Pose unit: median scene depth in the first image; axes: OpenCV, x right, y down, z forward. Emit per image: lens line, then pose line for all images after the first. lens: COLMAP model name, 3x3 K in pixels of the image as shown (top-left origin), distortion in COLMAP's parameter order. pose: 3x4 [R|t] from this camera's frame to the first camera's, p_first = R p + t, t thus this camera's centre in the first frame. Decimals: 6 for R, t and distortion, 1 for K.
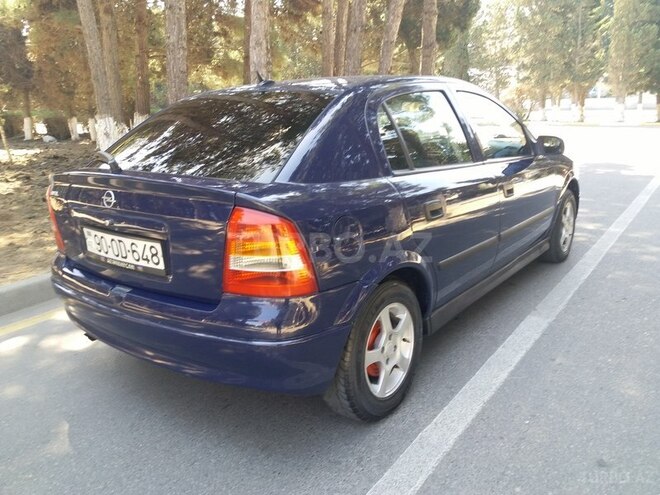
lens RADIAL K [[531.2, 0, 330.0], [0, 531.2, 247.5], [0, 0, 1]] dist [0.056625, -0.066274]
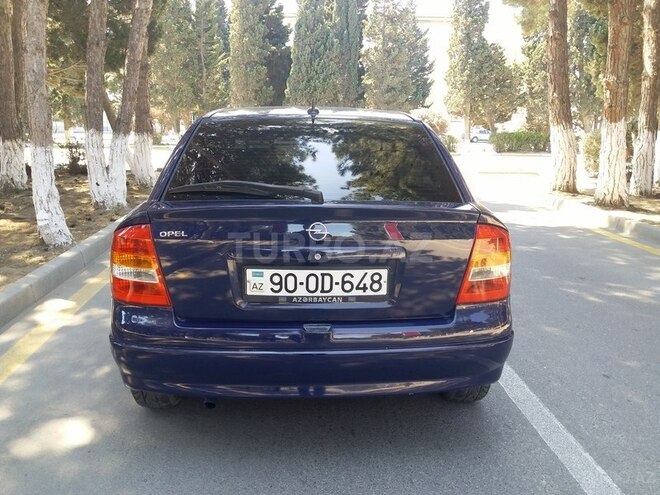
lens RADIAL K [[531.2, 0, 330.0], [0, 531.2, 247.5], [0, 0, 1]] dist [0.056625, -0.066274]
pose [[0.776407, -0.104747, 0.621466, -0.884496], [0.129820, 0.991525, 0.004935, -0.057421], [-0.616716, 0.076847, 0.783425, 0.240900]]
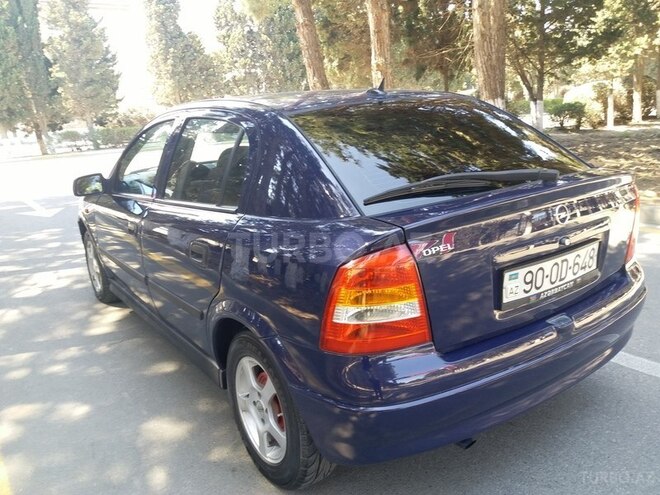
lens RADIAL K [[531.2, 0, 330.0], [0, 531.2, 247.5], [0, 0, 1]] dist [0.056625, -0.066274]
pose [[0.344212, -0.233894, 0.909292, -1.195187], [0.295437, 0.946260, 0.131566, -0.235945], [-0.891199, 0.223352, 0.394814, 0.914956]]
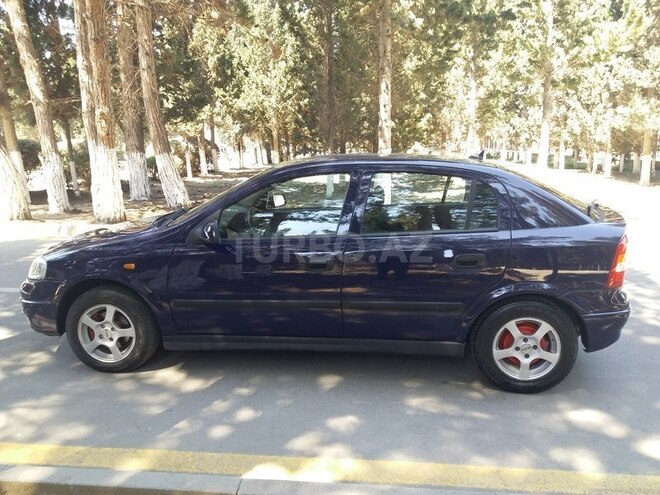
lens RADIAL K [[531.2, 0, 330.0], [0, 531.2, 247.5], [0, 0, 1]] dist [0.056625, -0.066274]
pose [[-0.466747, -0.143328, 0.872699, -1.500321], [0.250420, 0.924977, 0.285846, -0.726527], [-0.848196, 0.351959, -0.395838, 2.457119]]
